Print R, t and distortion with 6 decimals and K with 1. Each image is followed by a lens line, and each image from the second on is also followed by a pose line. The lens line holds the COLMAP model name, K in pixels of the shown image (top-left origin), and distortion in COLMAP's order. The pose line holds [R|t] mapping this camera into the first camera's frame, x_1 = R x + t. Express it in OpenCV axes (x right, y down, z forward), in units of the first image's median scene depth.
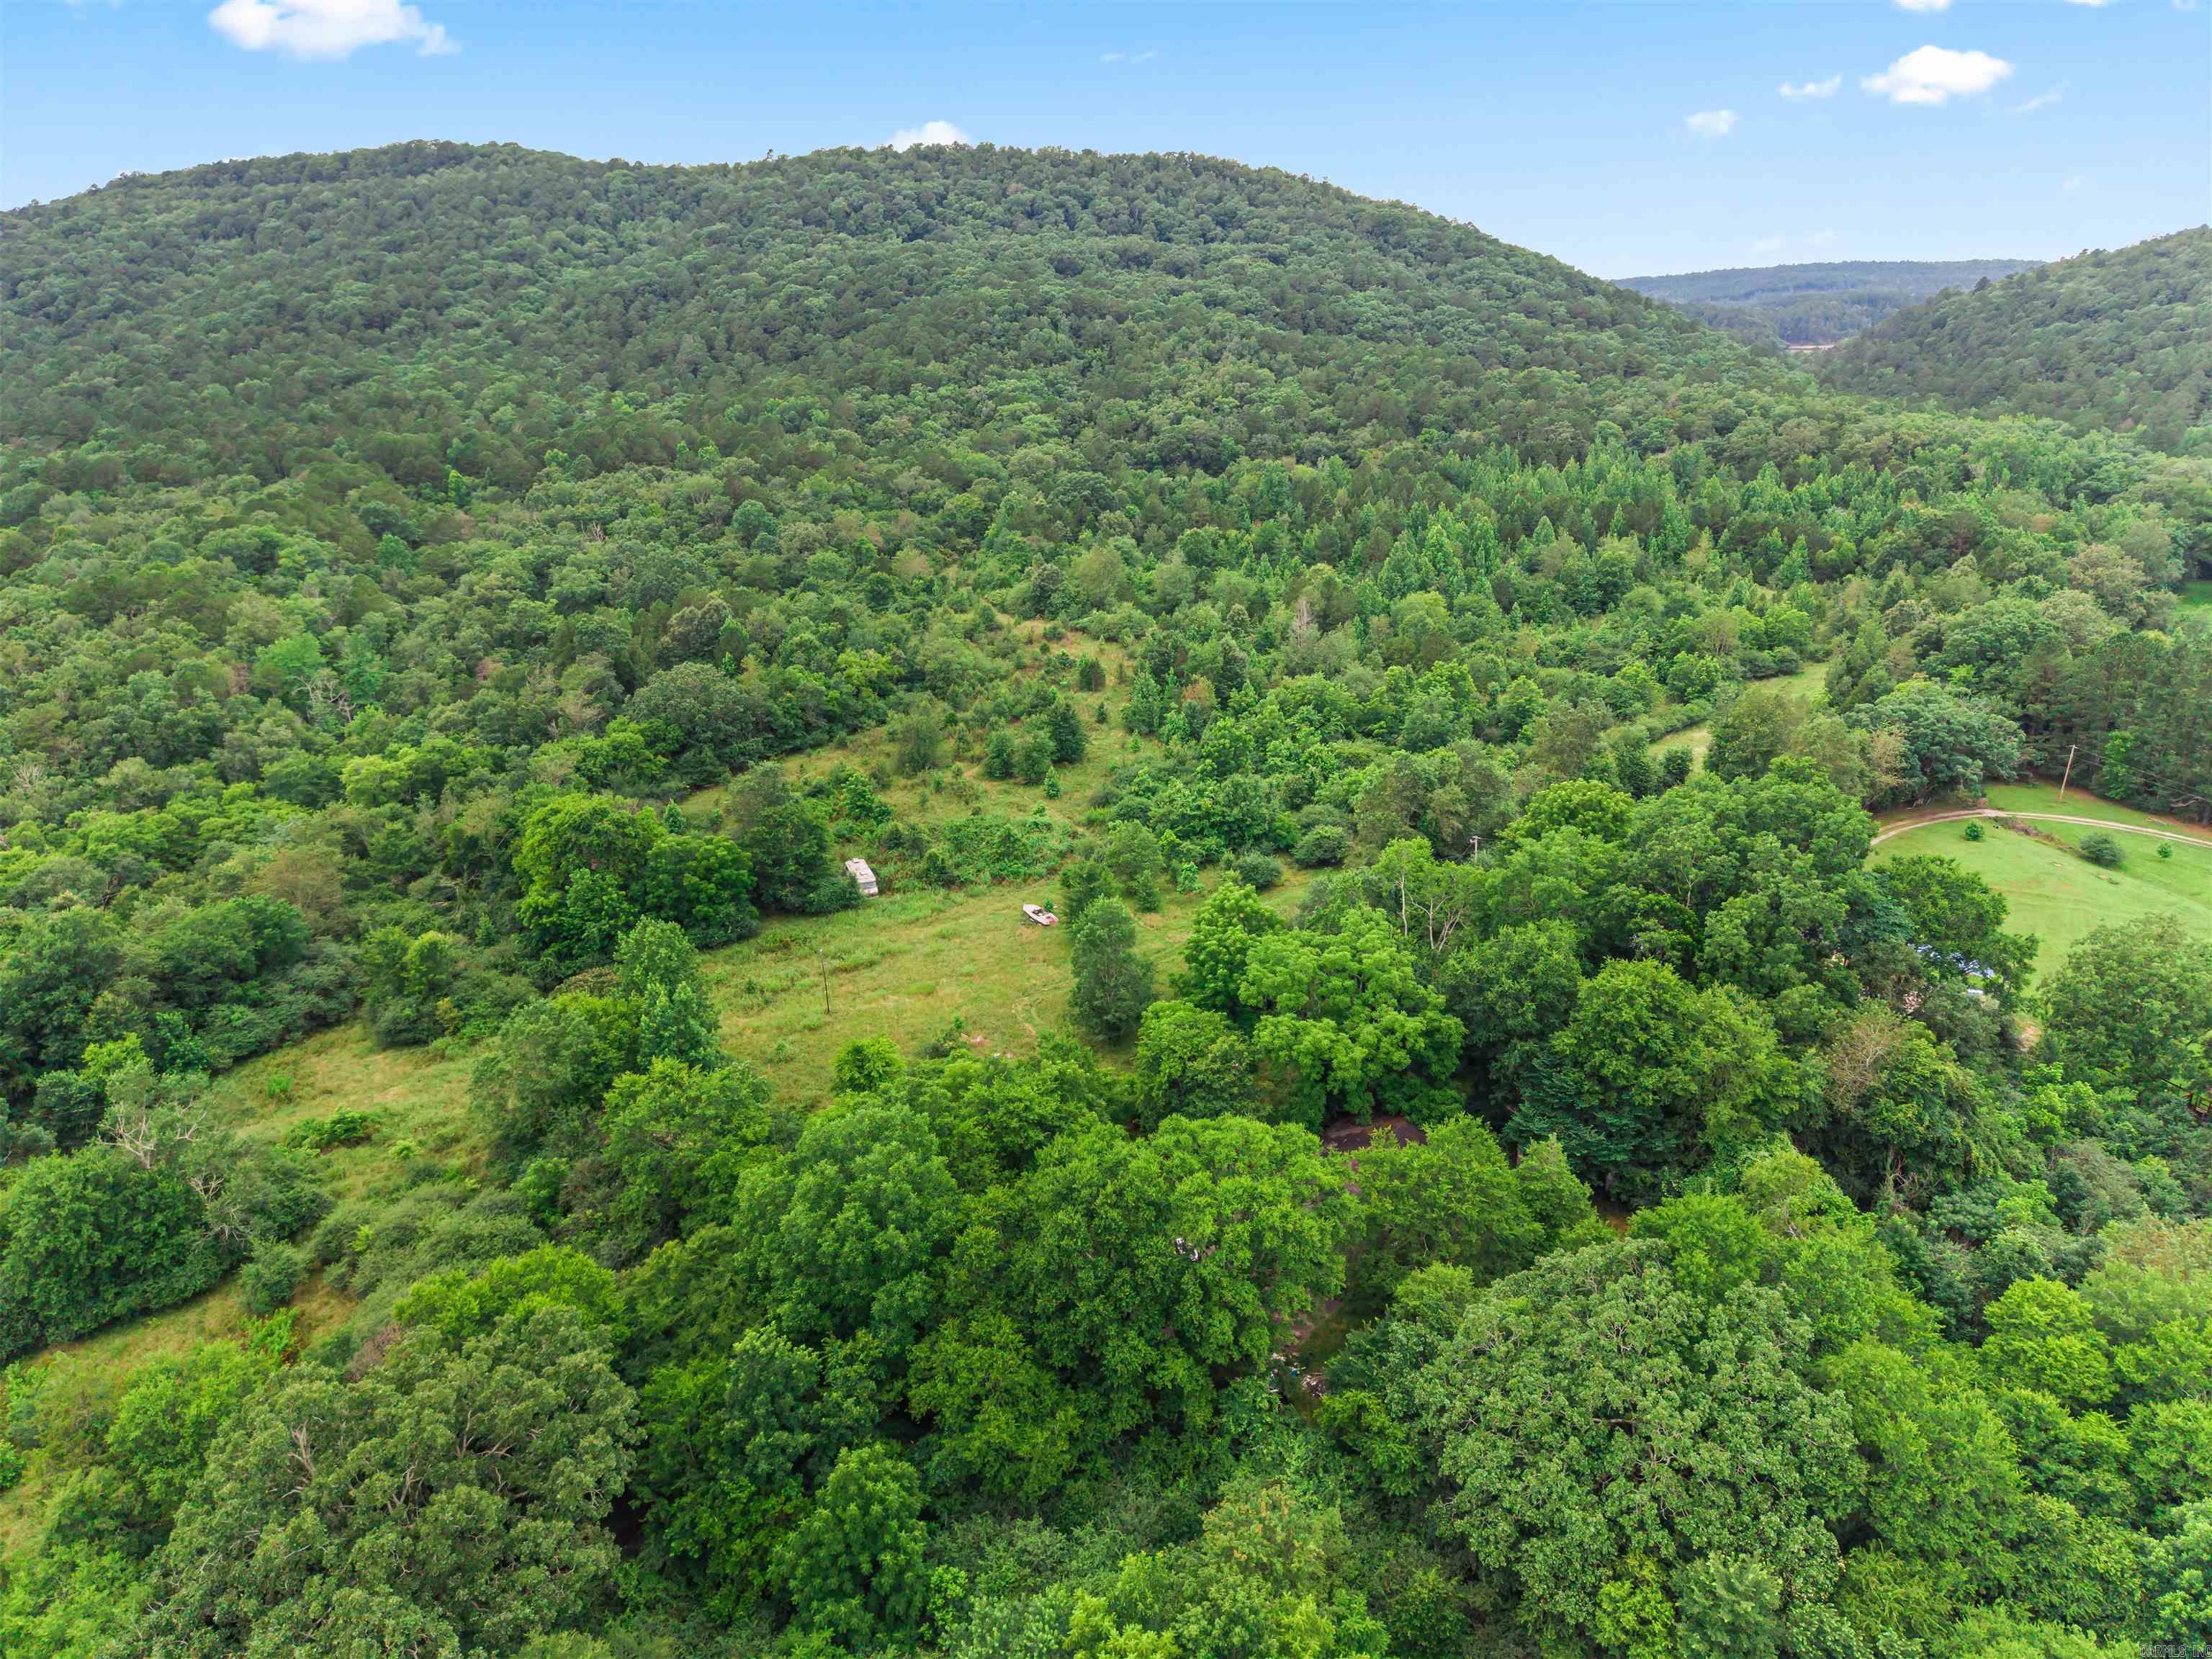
lens RADIAL K [[1483.4, 0, 1111.8], [0, 1483.4, 839.7], [0, 0, 1]] dist [0.022298, -0.023088]
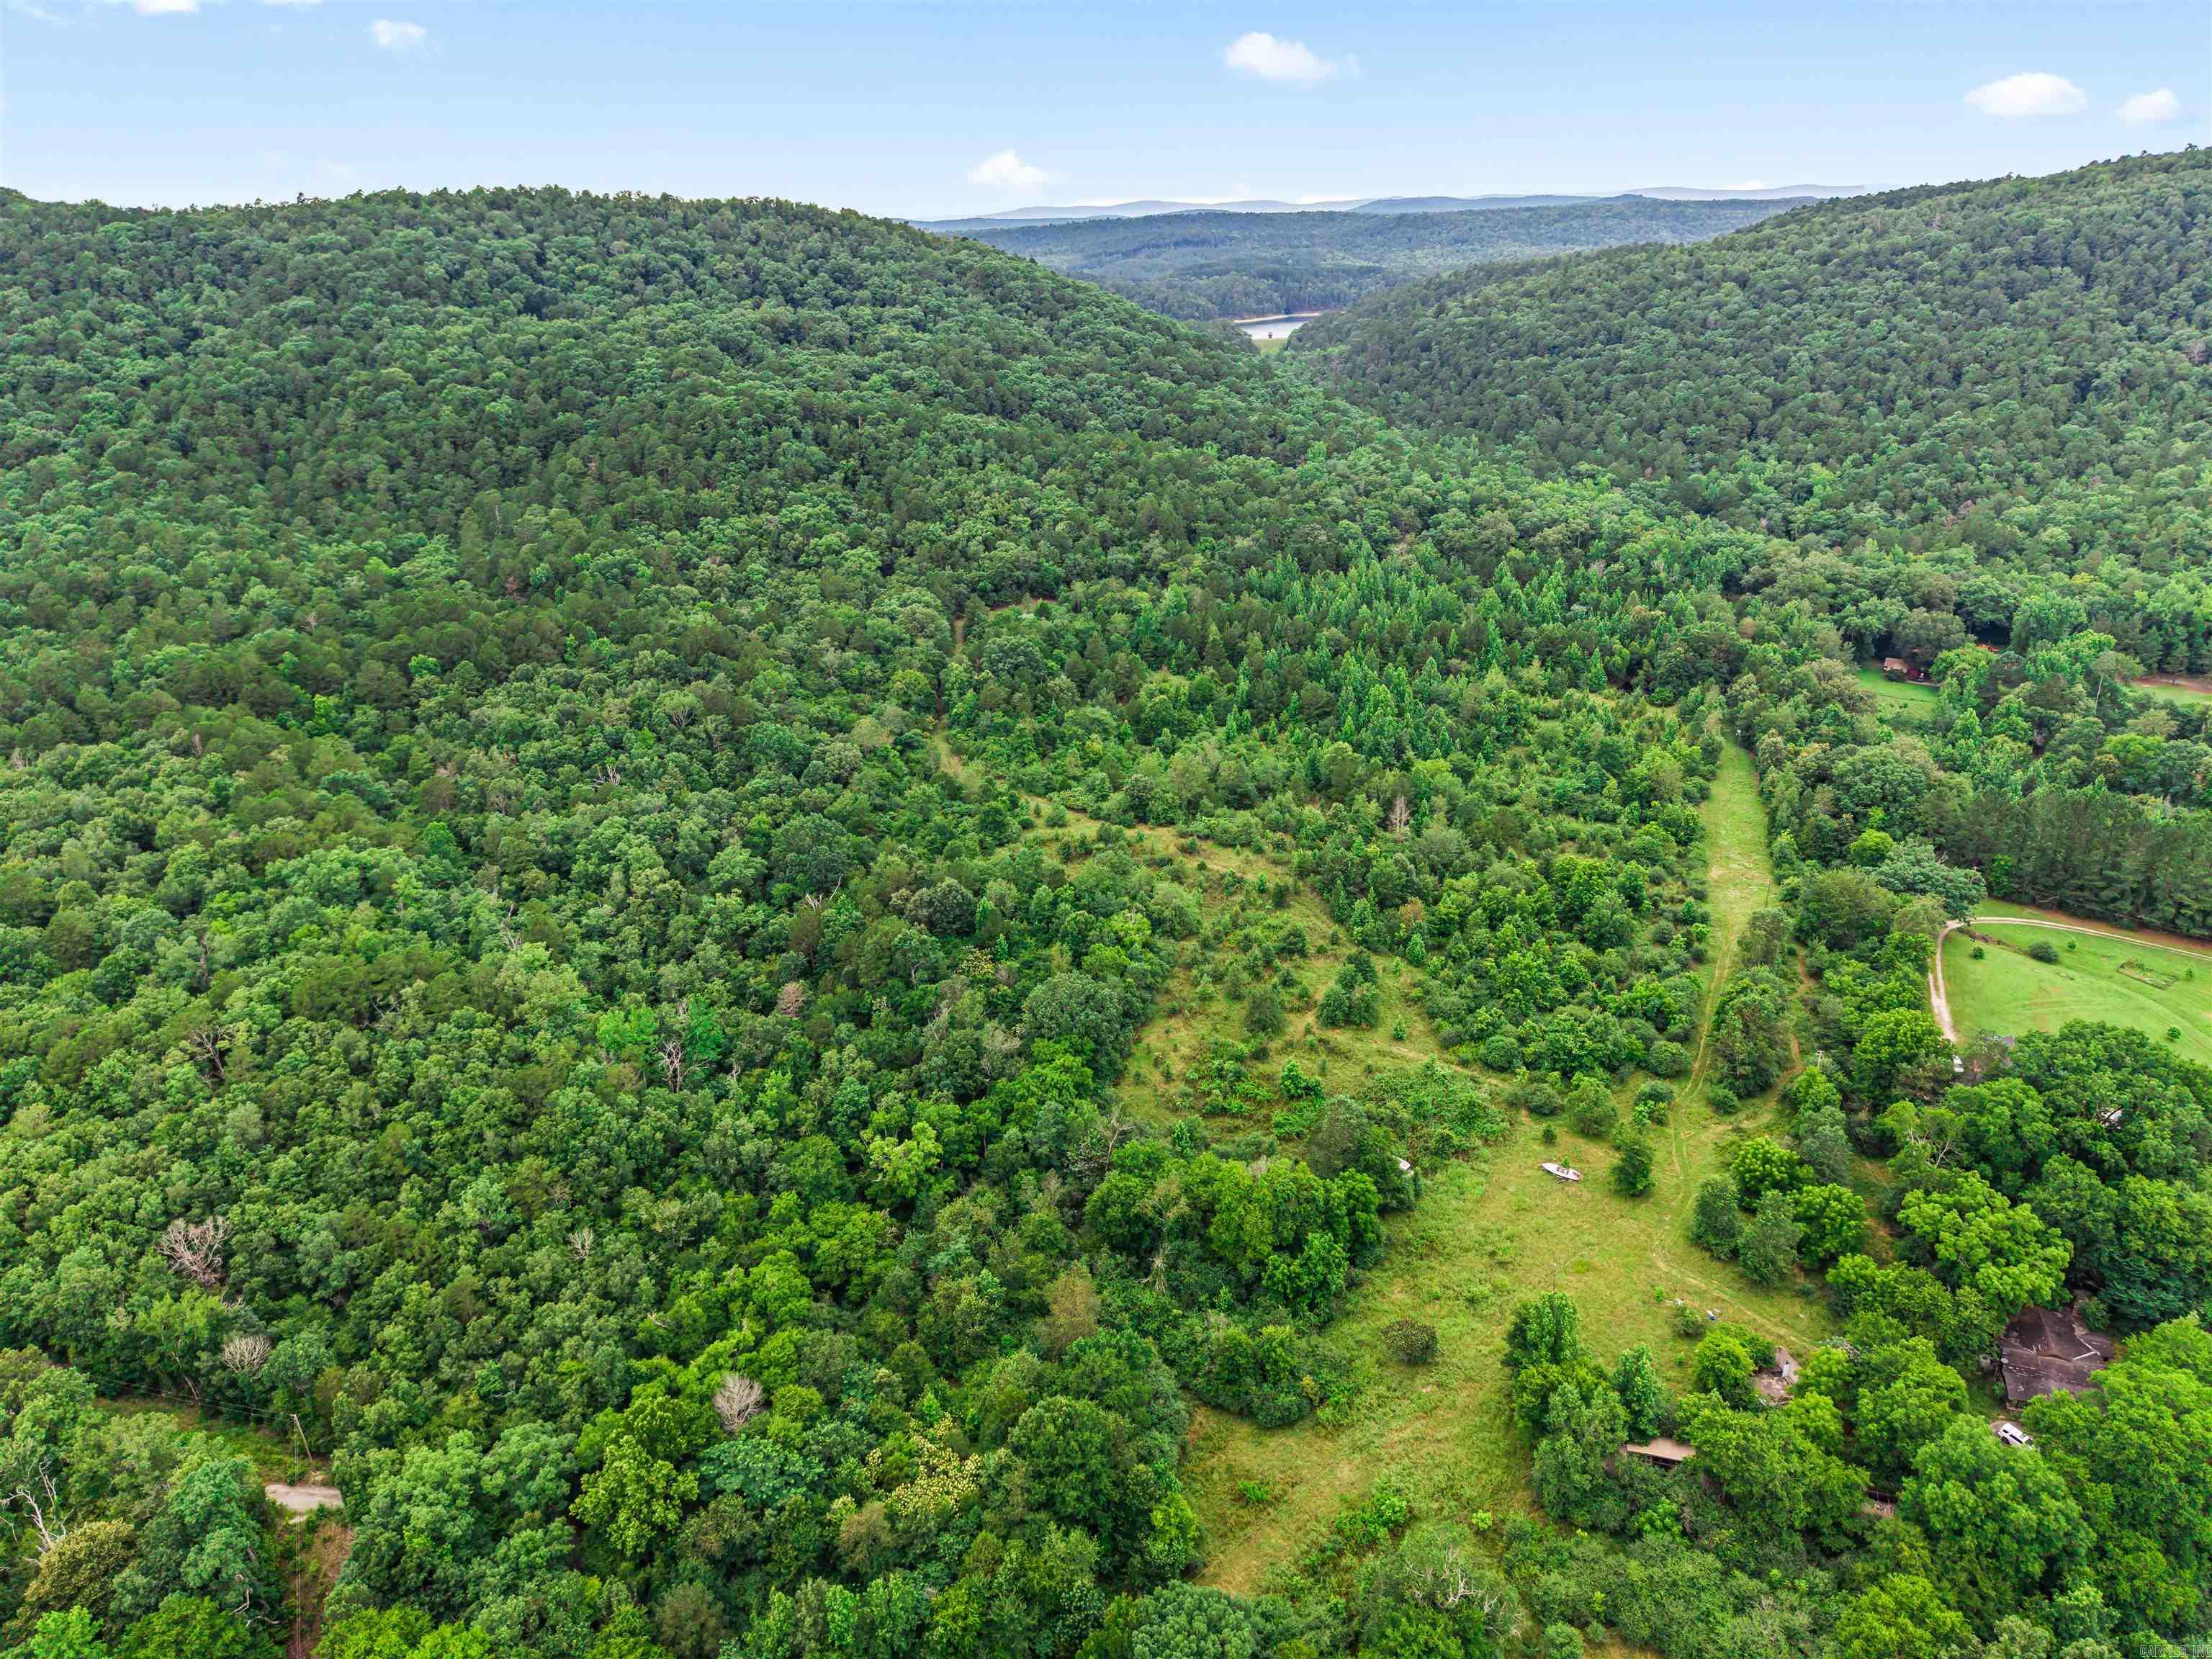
lens RADIAL K [[1483.4, 0, 1113.2], [0, 1483.4, 831.8], [0, 0, 1]] dist [0.022298, -0.023088]
pose [[0.915440, -0.156860, 0.370626, -0.296019], [0.140321, 0.987531, 0.071363, -0.137512], [-0.377199, -0.013322, 0.926036, -0.028058]]
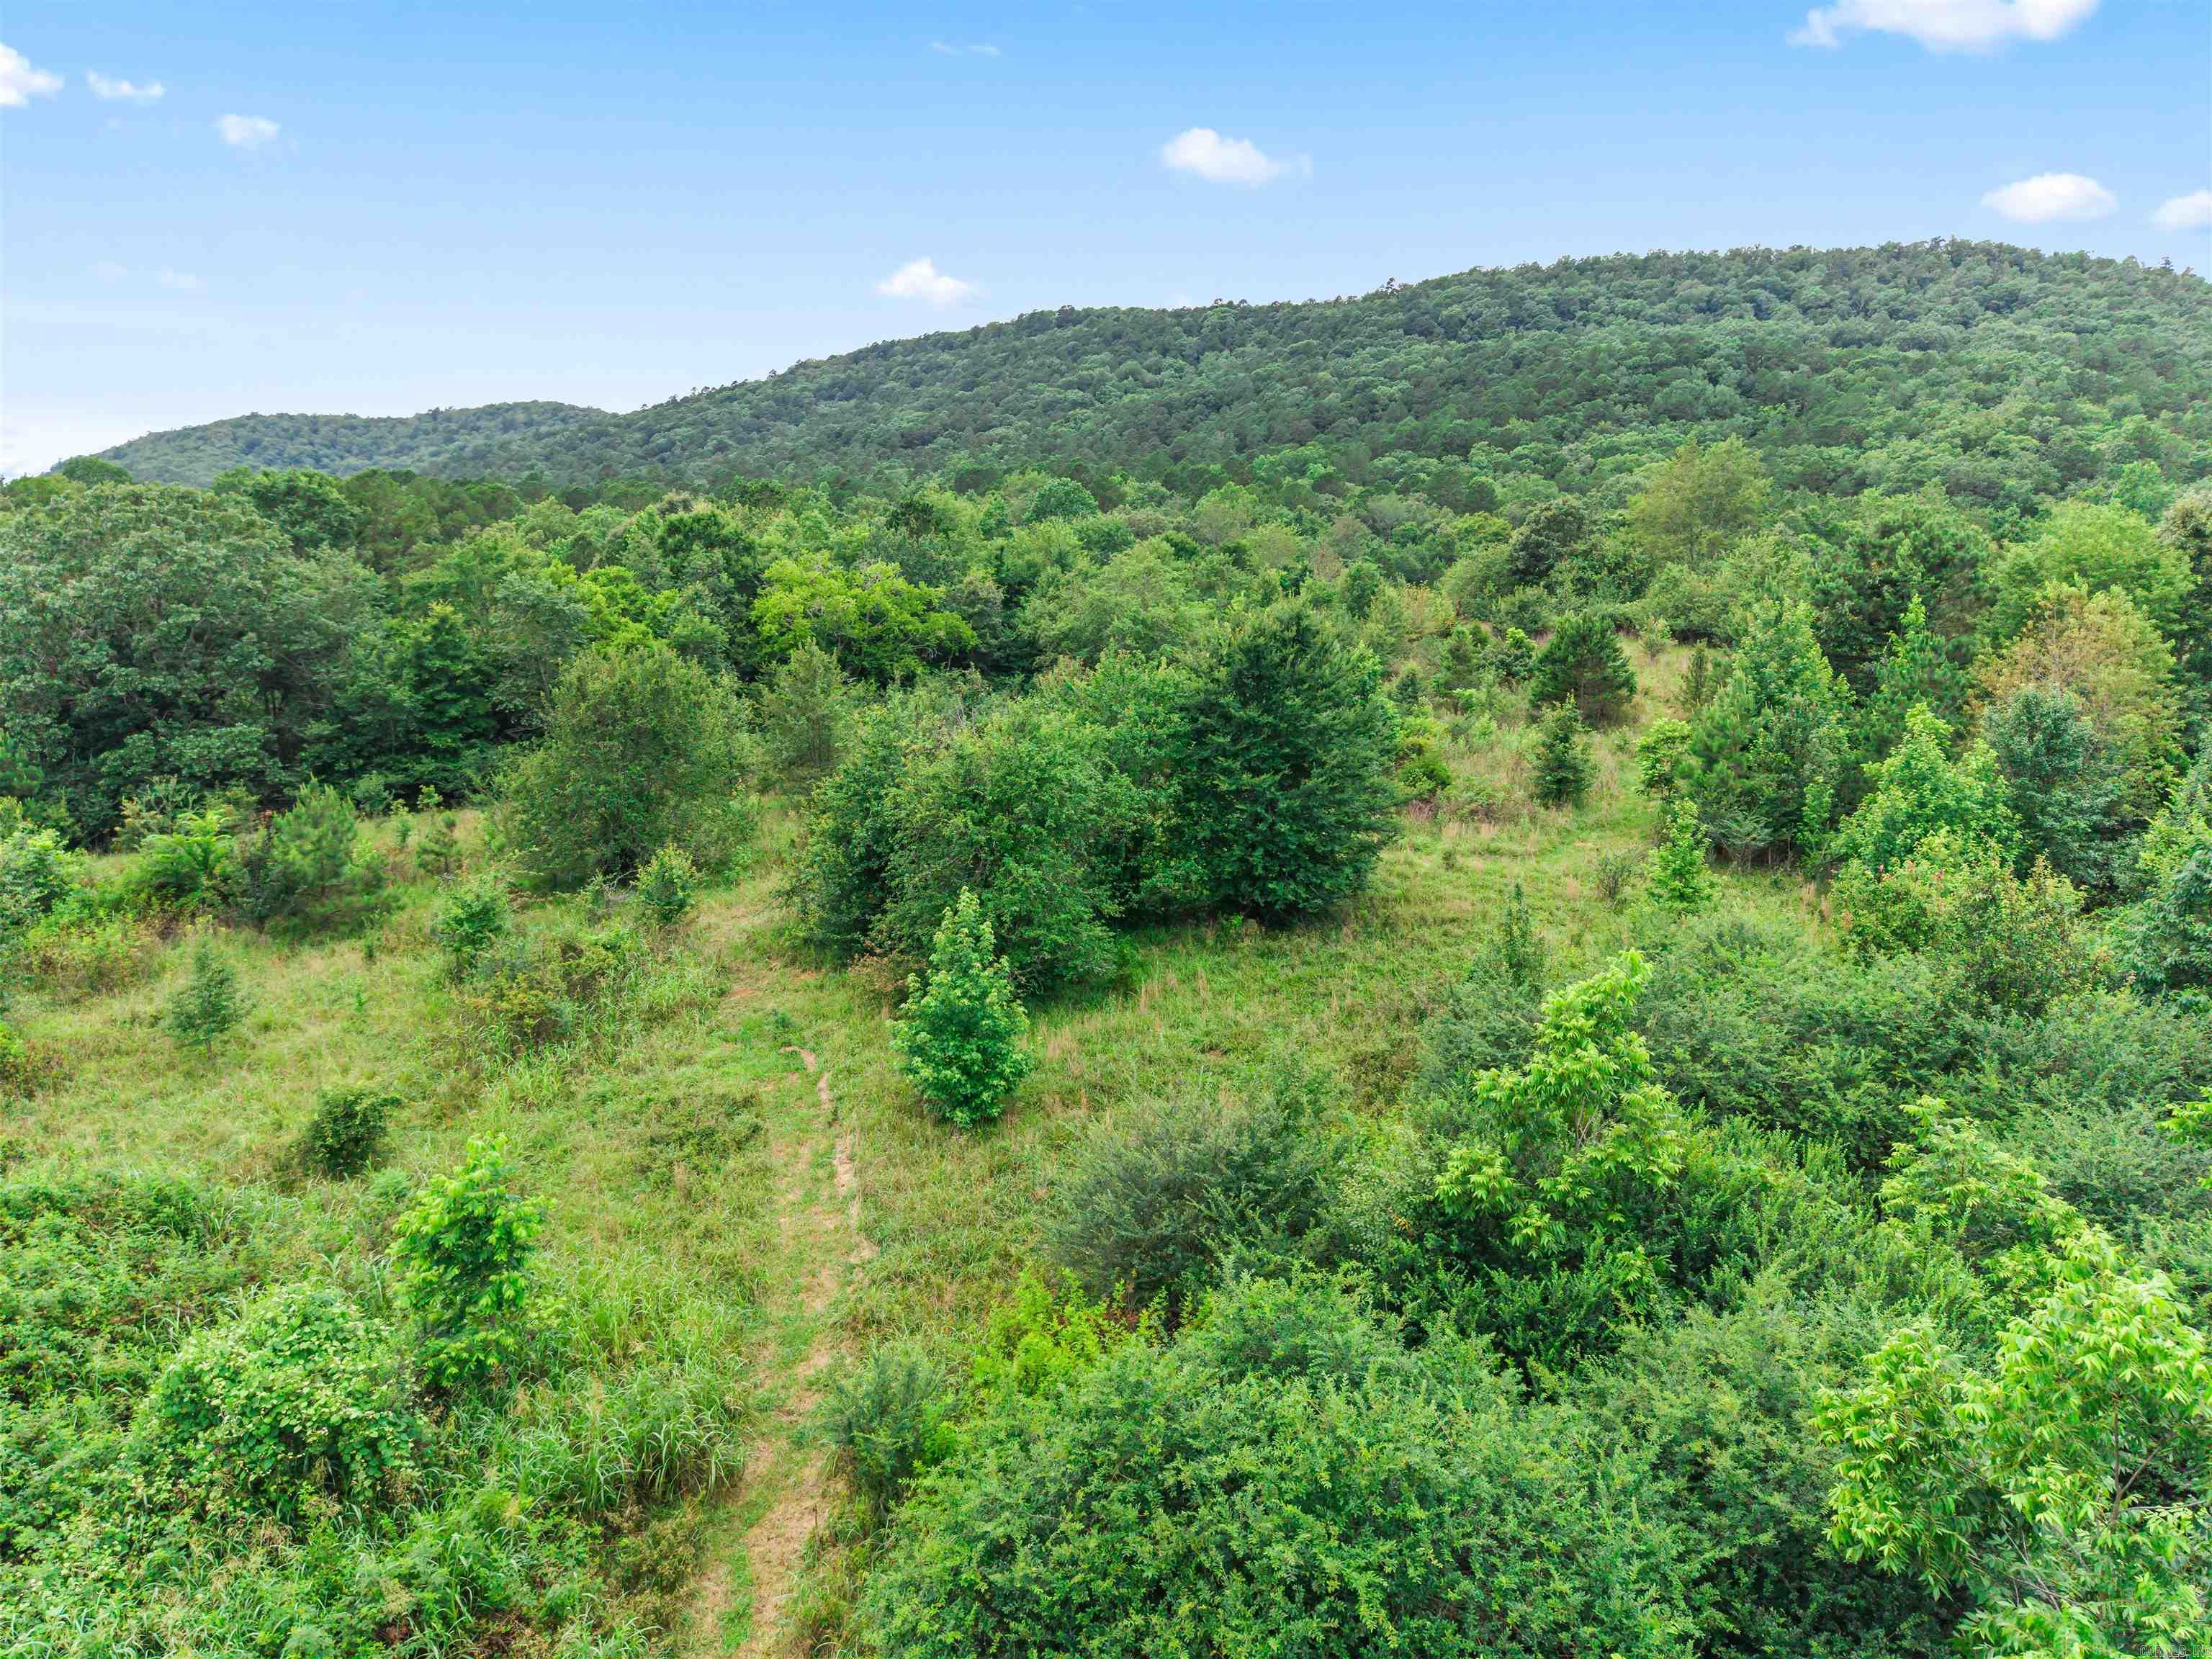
lens RADIAL K [[1483.4, 0, 1101.9], [0, 1483.4, 837.2], [0, 0, 1]] dist [0.022298, -0.023088]
pose [[0.904219, 0.085367, -0.418450, 0.012648], [-0.152323, 0.979842, -0.129256, -0.015795], [0.398981, 0.180615, 0.898995, 0.366683]]
